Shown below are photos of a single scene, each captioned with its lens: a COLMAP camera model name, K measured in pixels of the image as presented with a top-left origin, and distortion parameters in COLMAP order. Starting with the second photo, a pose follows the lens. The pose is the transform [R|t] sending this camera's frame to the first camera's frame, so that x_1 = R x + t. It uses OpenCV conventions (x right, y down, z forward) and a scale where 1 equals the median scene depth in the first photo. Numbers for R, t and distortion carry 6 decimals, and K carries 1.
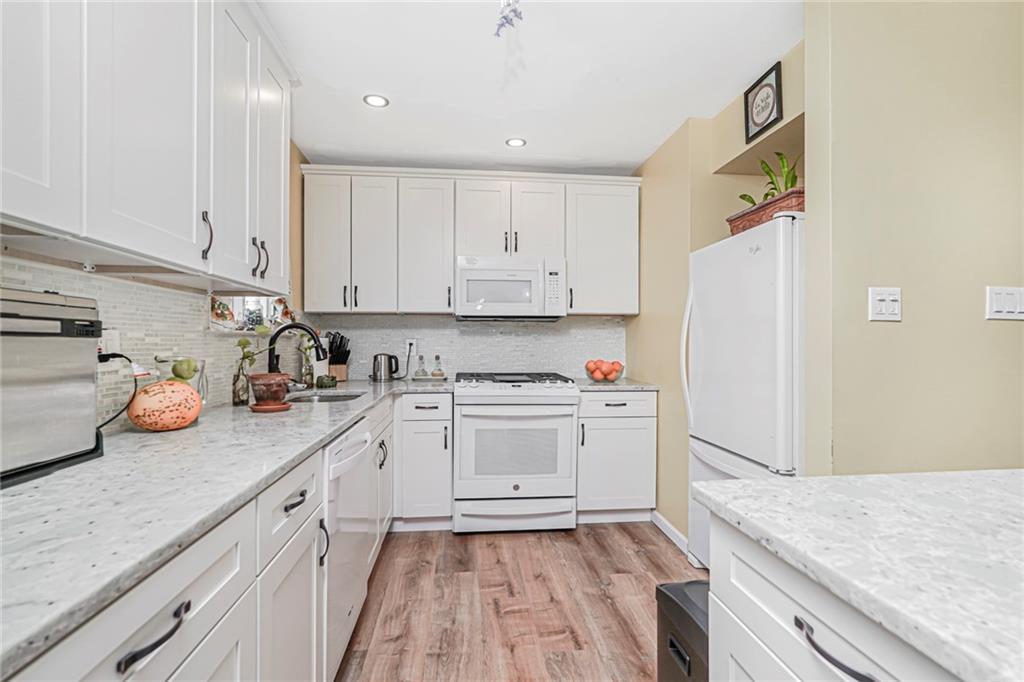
lens RADIAL K [[471.3, 0, 509.7], [0, 471.3, 339.3], [0, 0, 1]] dist [0.001465, 0.000100]
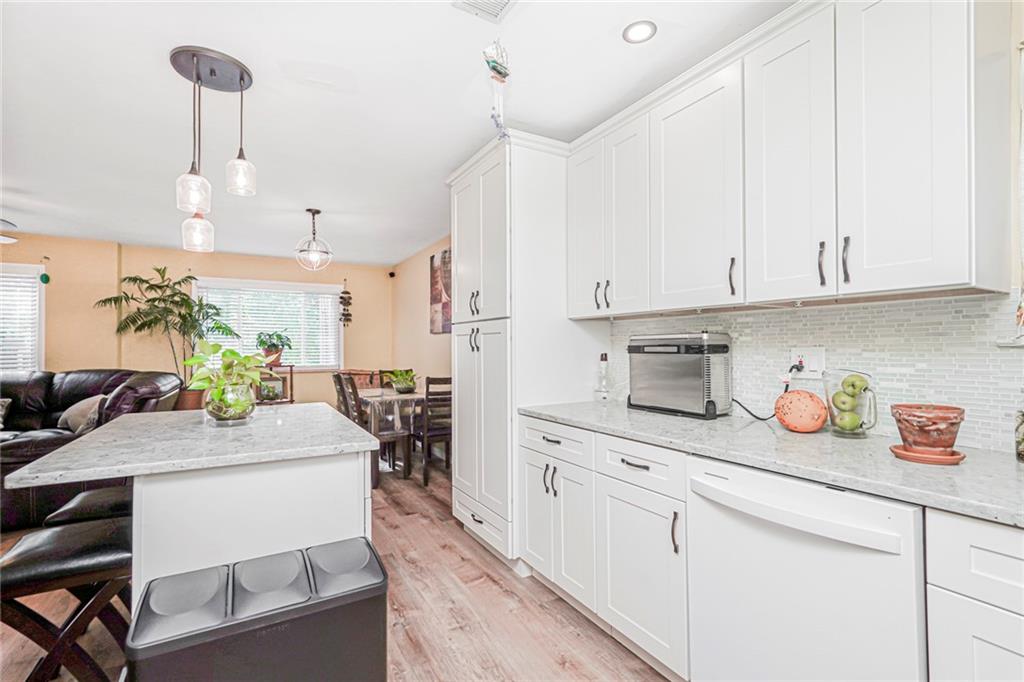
lens RADIAL K [[471.3, 0, 511.9], [0, 471.3, 336.1], [0, 0, 1]] dist [0.001465, 0.000100]
pose [[-0.912616, -0.002363, -0.408811, 0.372087], [0.004557, 0.999862, -0.015954, 0.002558], [0.408792, -0.016423, -0.912480, 1.908415]]
